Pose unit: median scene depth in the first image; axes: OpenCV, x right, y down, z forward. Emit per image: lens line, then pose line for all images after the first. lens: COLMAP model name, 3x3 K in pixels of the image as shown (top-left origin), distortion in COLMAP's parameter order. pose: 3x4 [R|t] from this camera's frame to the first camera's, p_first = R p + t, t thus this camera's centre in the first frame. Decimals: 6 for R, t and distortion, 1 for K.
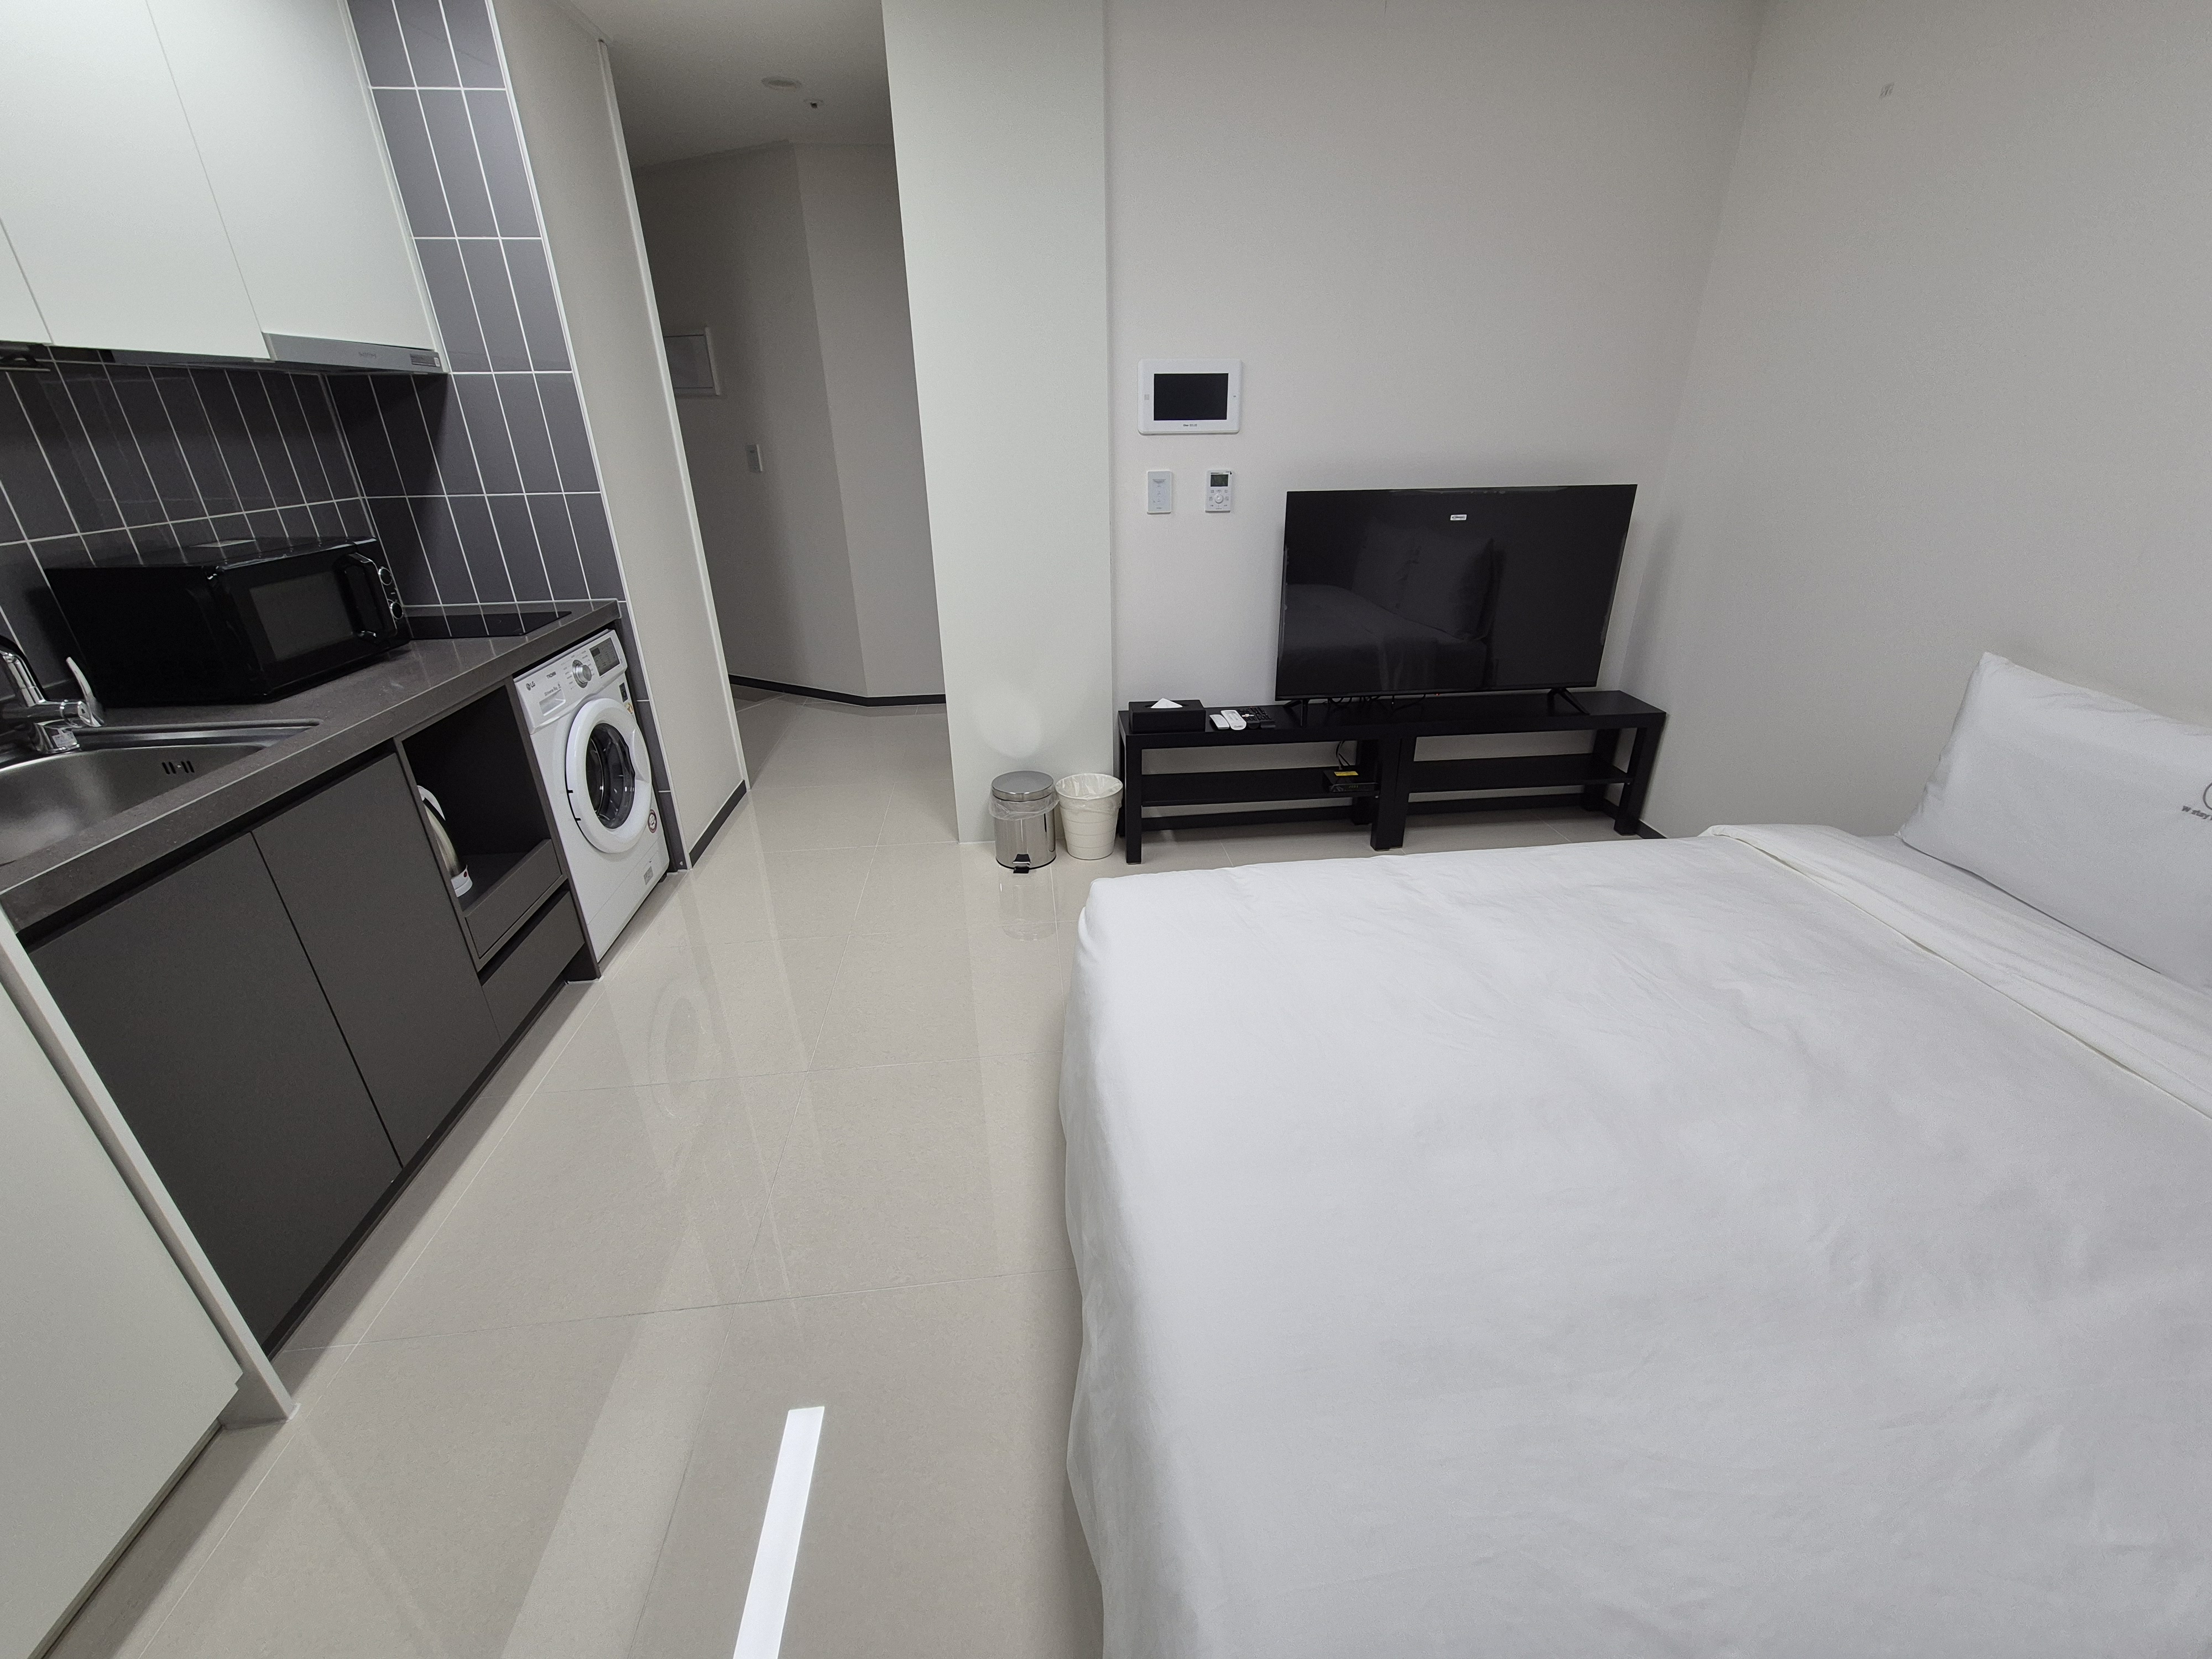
lens RADIAL K [[899.0, 0, 1108.8], [0, 899.0, 822.2], [0, 0, 1]] dist [-0.001060, 0.001241]
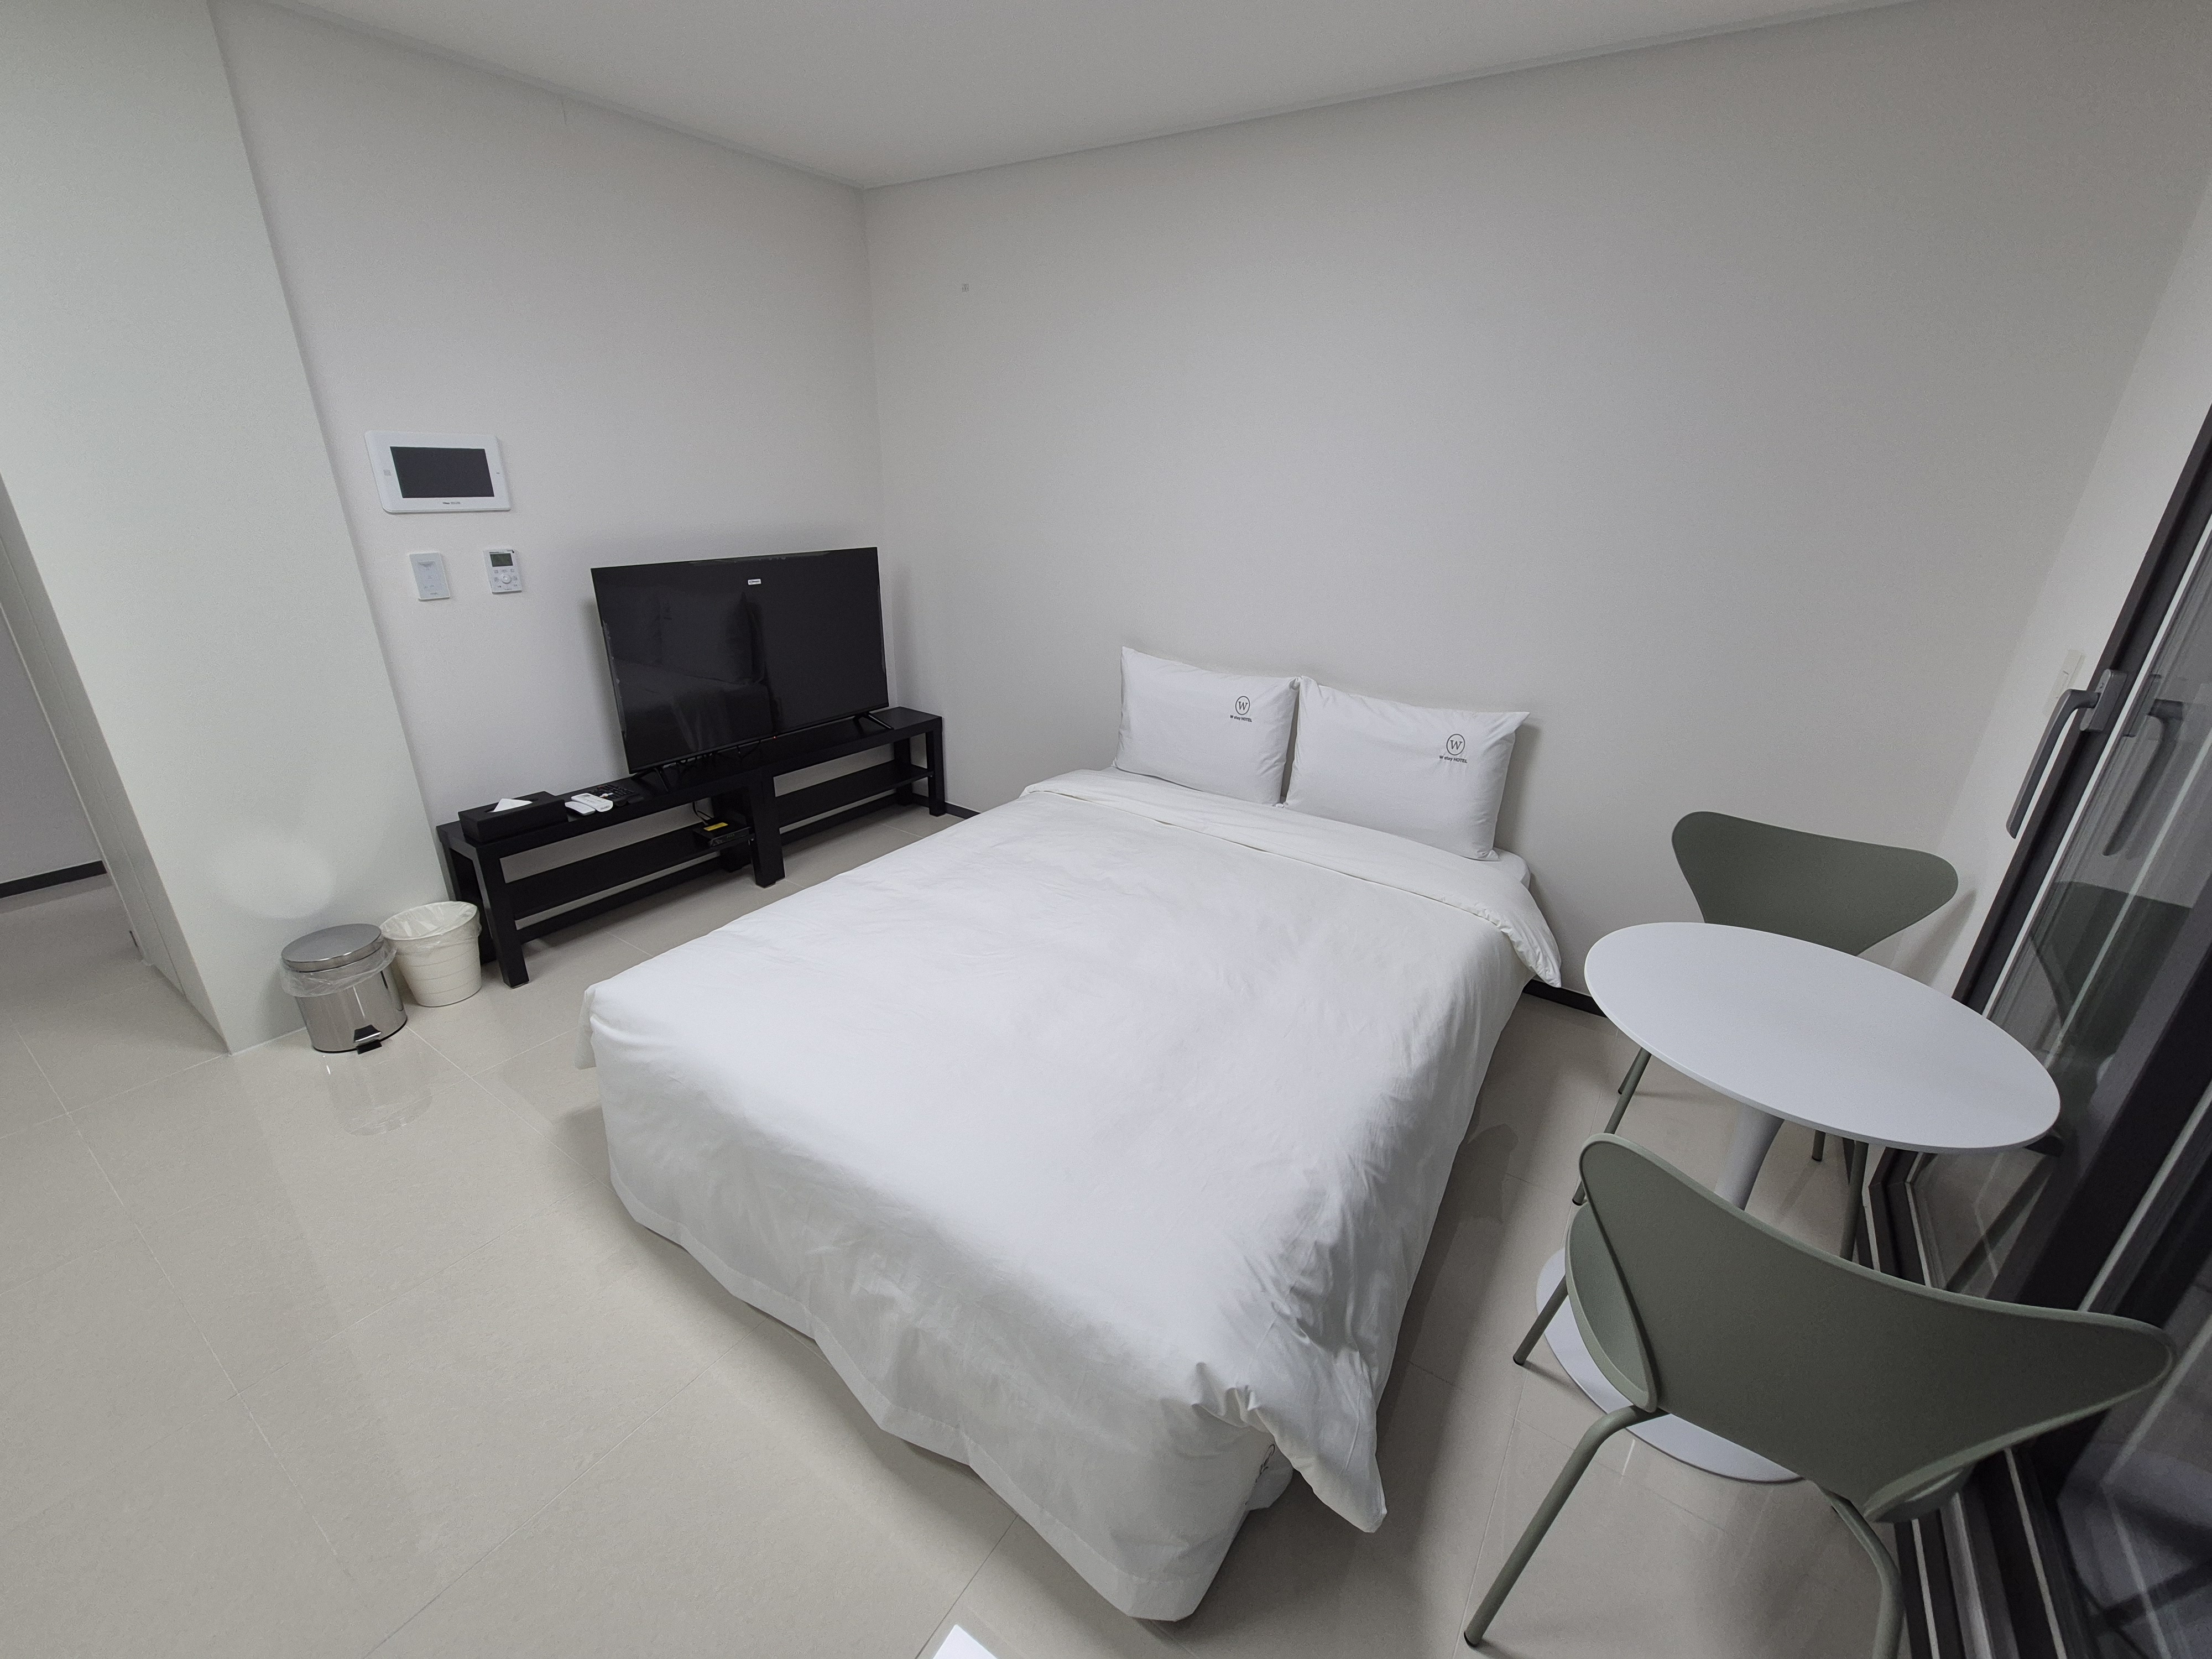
lens RADIAL K [[899.0, 0, 1113.0], [0, 899.0, 823.4], [0, 0, 1]] dist [-0.001060, 0.001241]
pose [[0.649127, -0.258142, 0.715540, -0.189126], [0.284058, 0.954871, 0.086791, -0.017795], [-0.705652, 0.146917, 0.693160, -0.051931]]
